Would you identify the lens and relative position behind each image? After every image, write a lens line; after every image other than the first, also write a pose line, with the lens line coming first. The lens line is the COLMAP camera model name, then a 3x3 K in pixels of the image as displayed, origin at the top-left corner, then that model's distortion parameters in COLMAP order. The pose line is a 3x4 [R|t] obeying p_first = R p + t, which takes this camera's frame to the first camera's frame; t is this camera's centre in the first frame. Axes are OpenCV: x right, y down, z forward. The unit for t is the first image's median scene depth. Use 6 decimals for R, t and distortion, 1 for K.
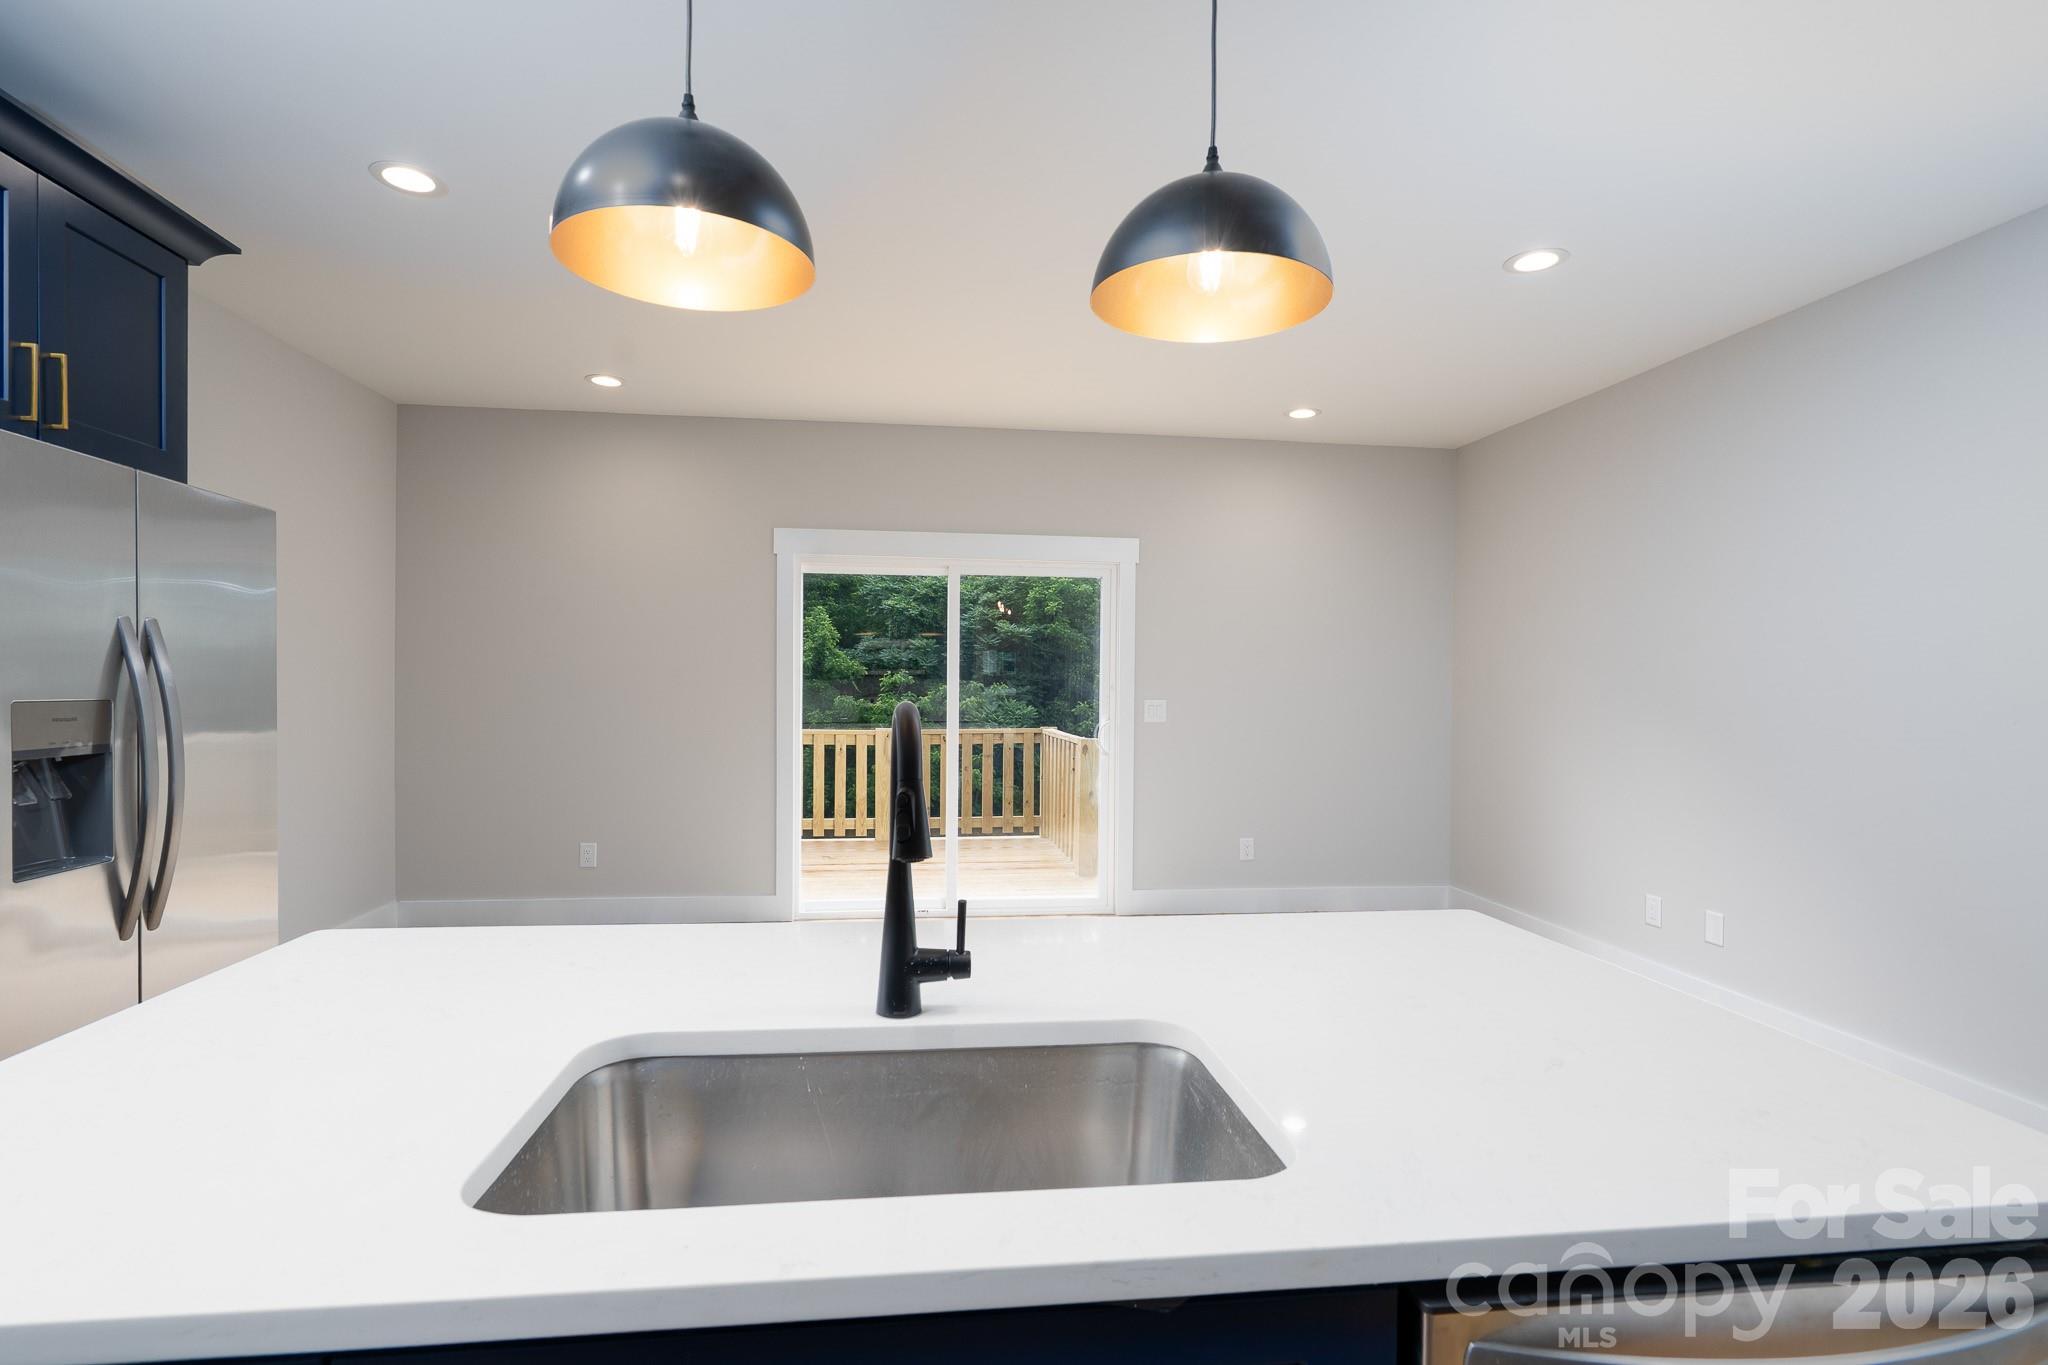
lens RADIAL K [[942.1, 0, 1022.2], [0, 942.1, 698.0], [0, 0, 1]] dist [-0.004709, 0.001247]
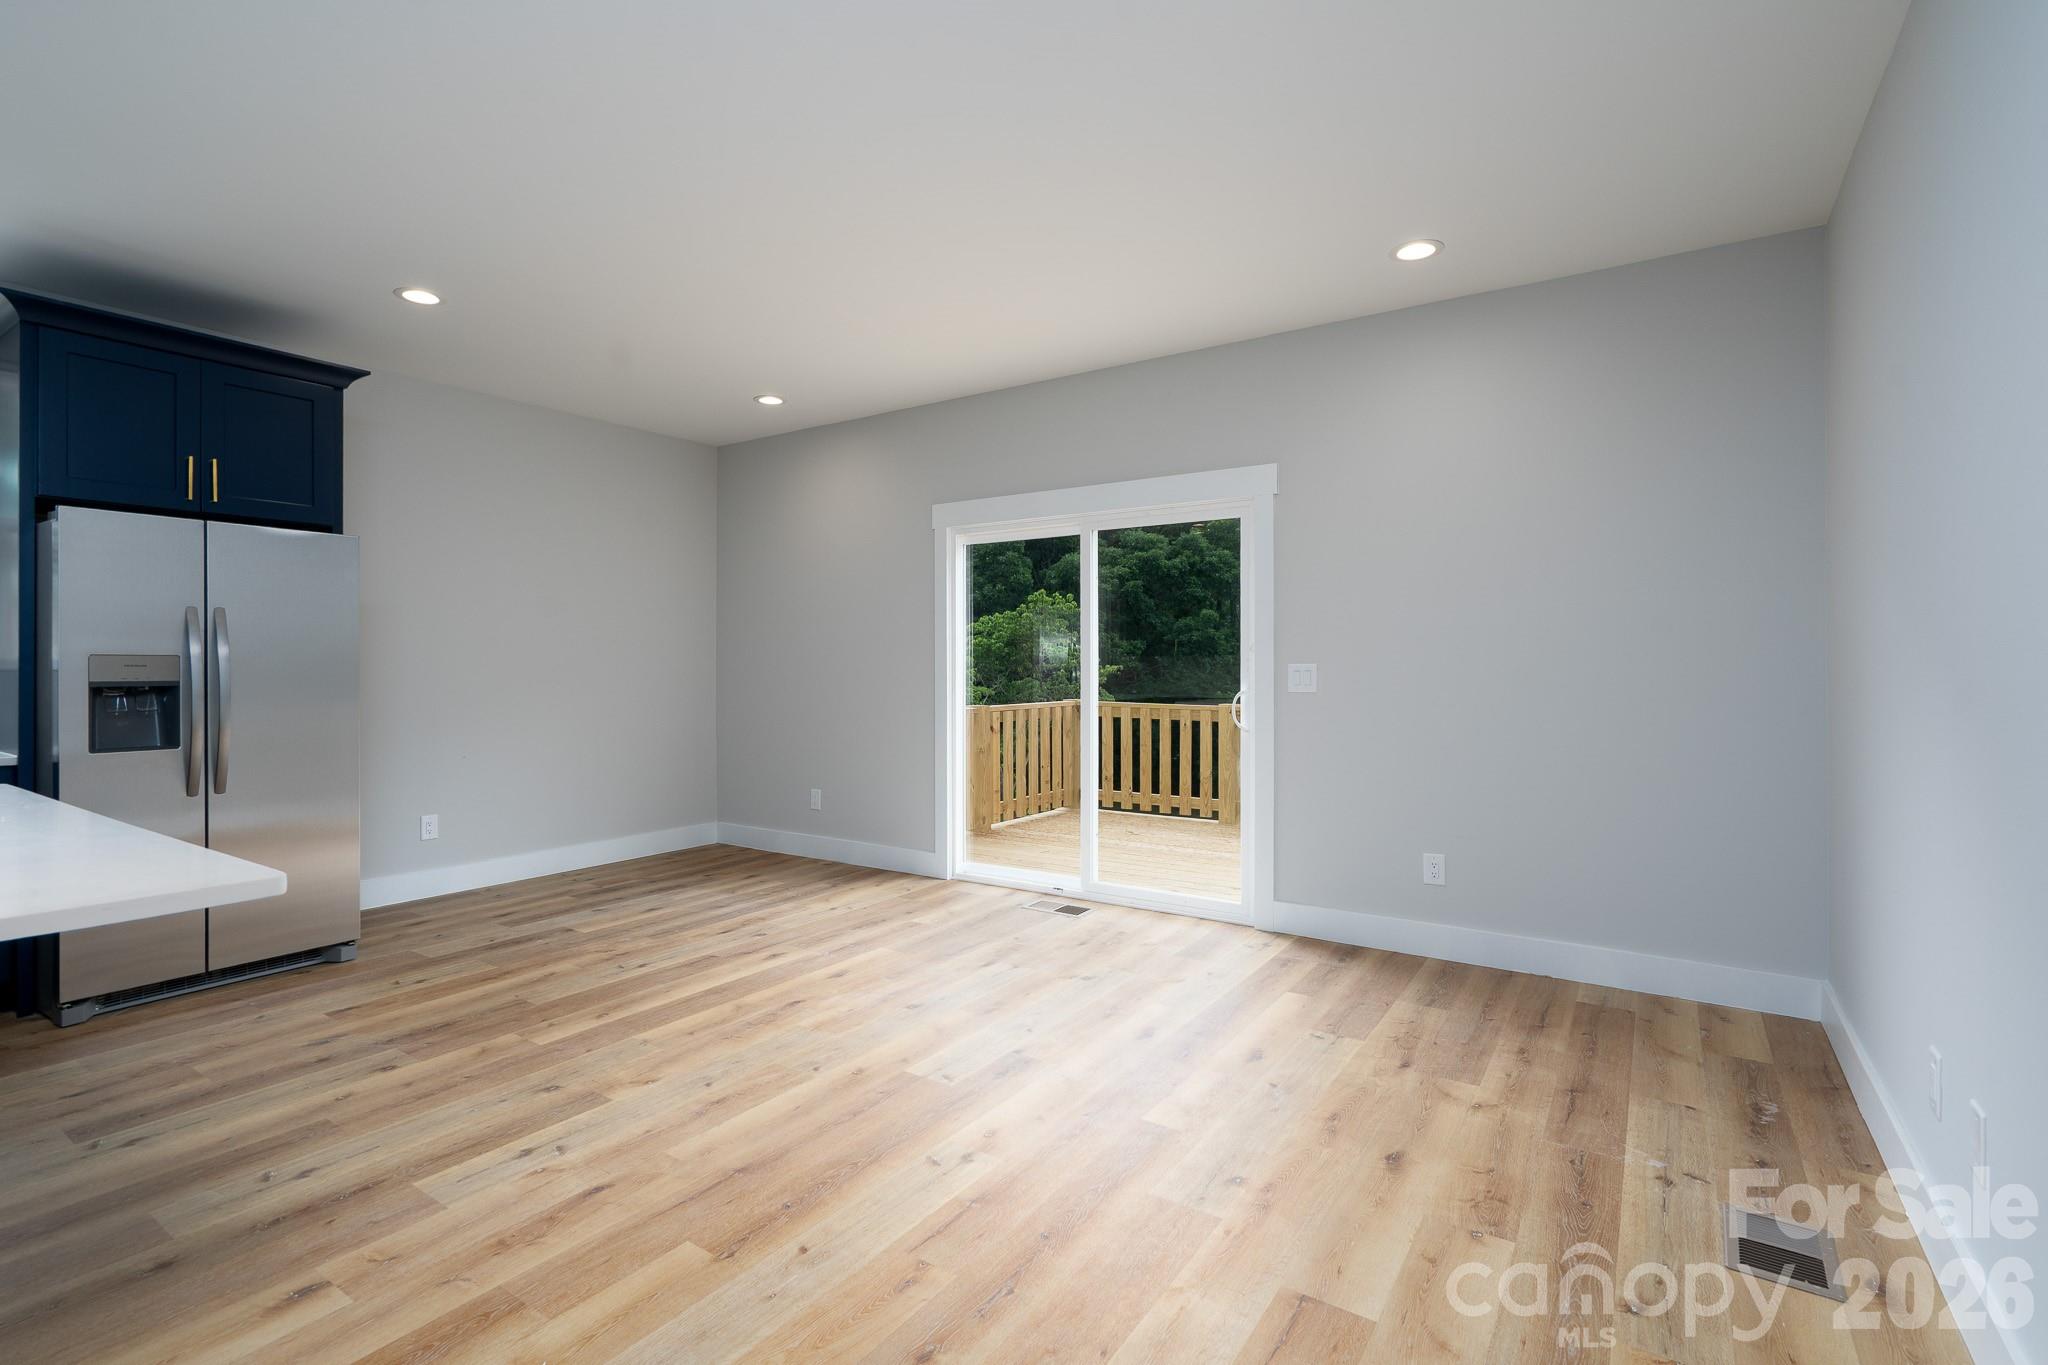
lens RADIAL K [[942.1, 0, 1014.6], [0, 942.1, 676.0], [0, 0, 1]] dist [-0.004709, 0.001247]
pose [[0.755054, -0.003288, -0.655655, 0.476682], [-0.001658, 0.999975, -0.006924, 0.018012], [0.655661, 0.006315, 0.755029, 0.247399]]
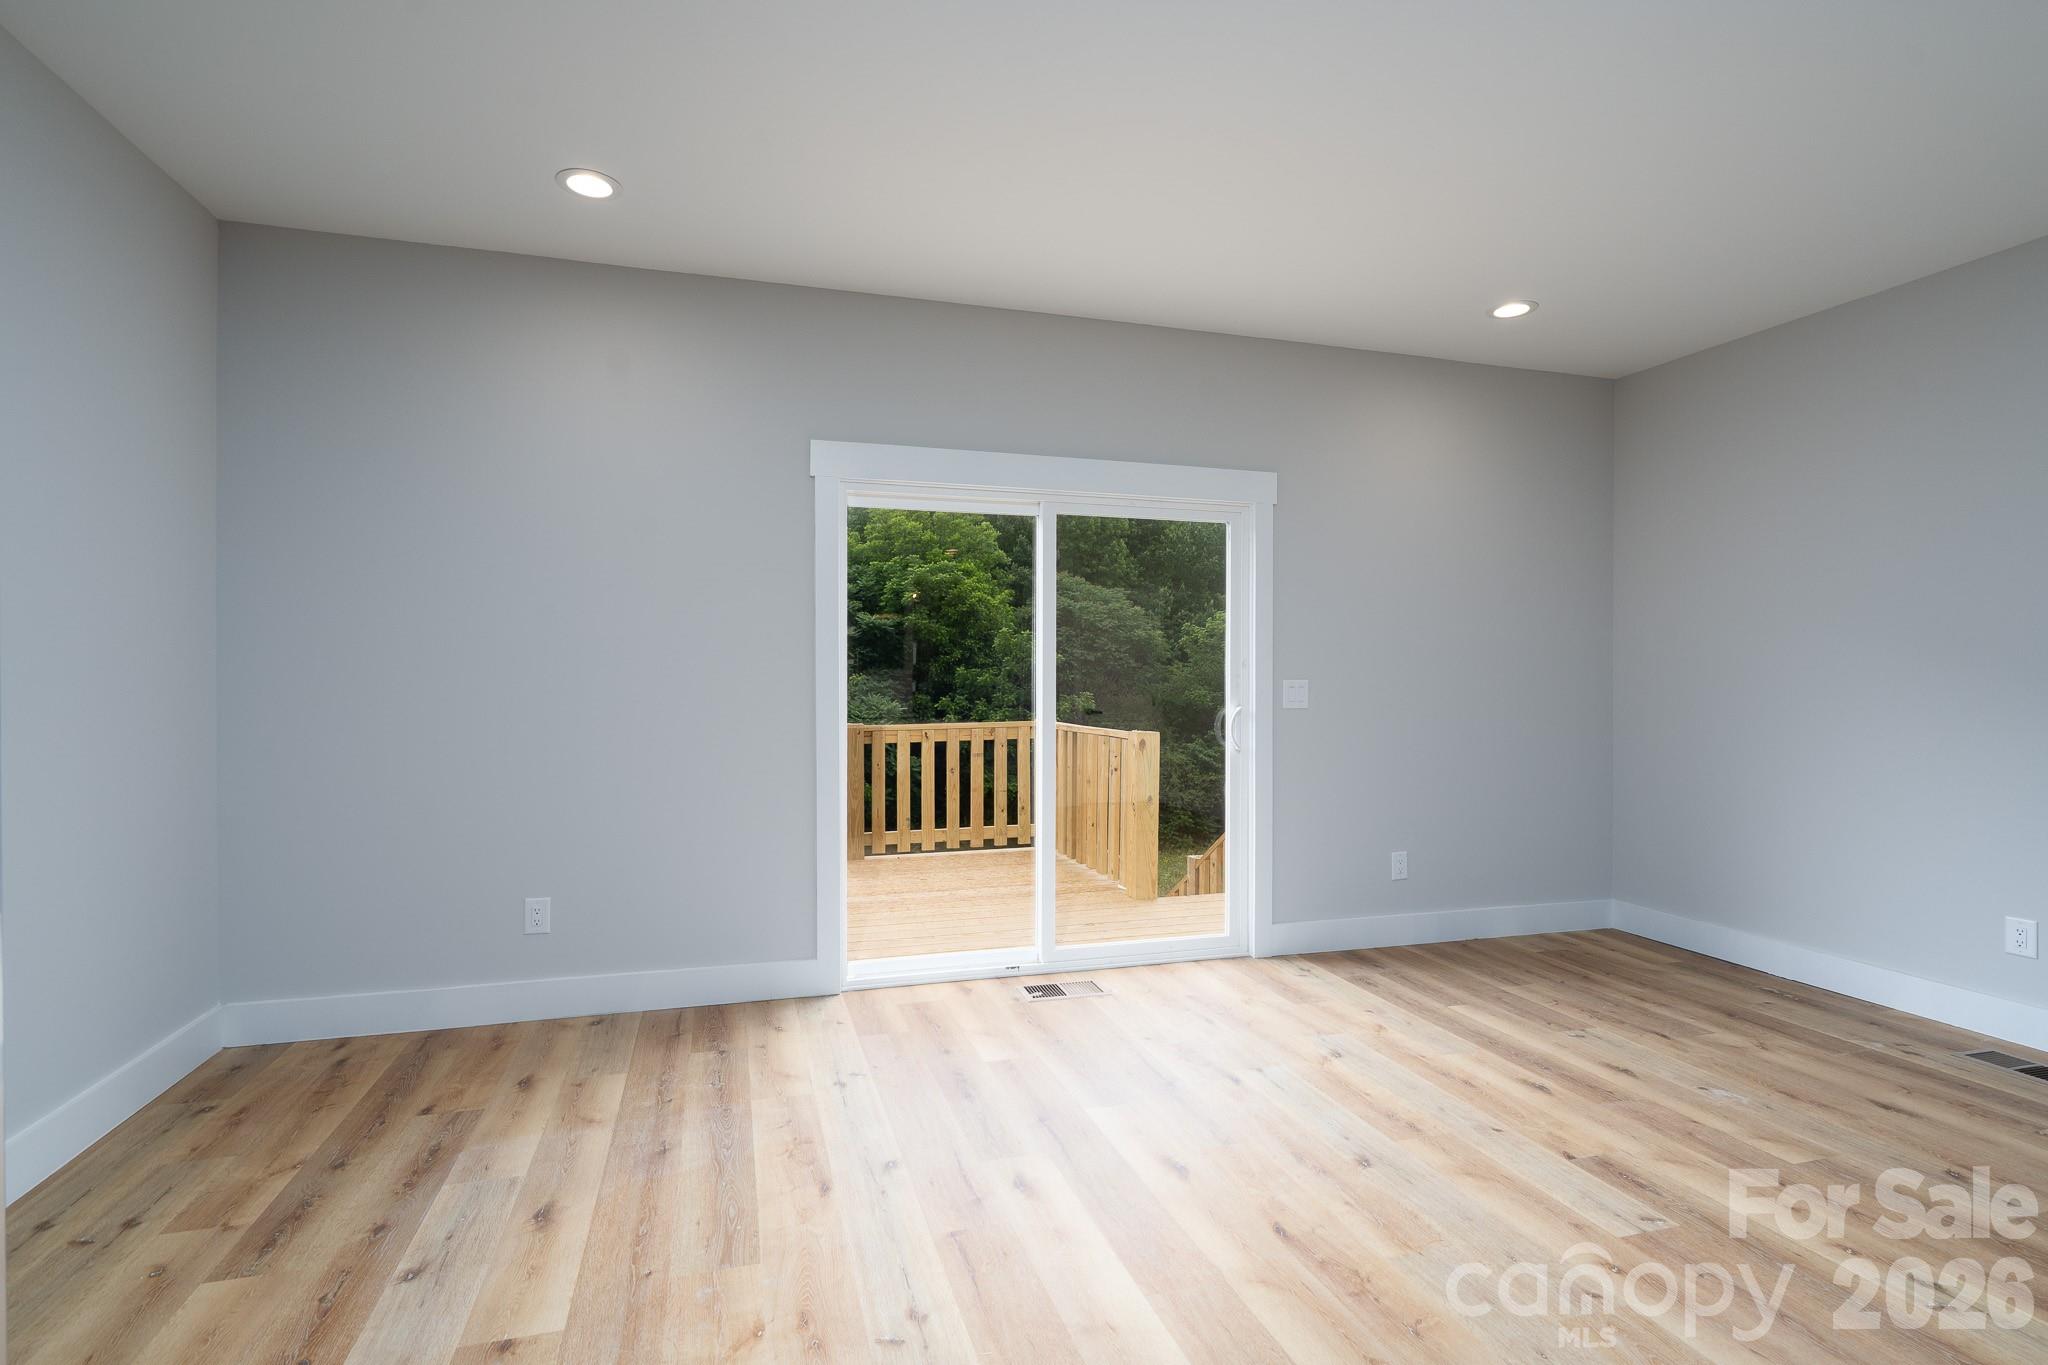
lens RADIAL K [[942.1, 0, 1010.1], [0, 942.1, 690.3], [0, 0, 1]] dist [-0.004709, 0.001247]
pose [[0.988116, -0.008733, 0.153463, -0.212994], [0.009060, 0.999958, -0.001429, 0.009677], [-0.153444, 0.002802, 0.988153, 0.263431]]
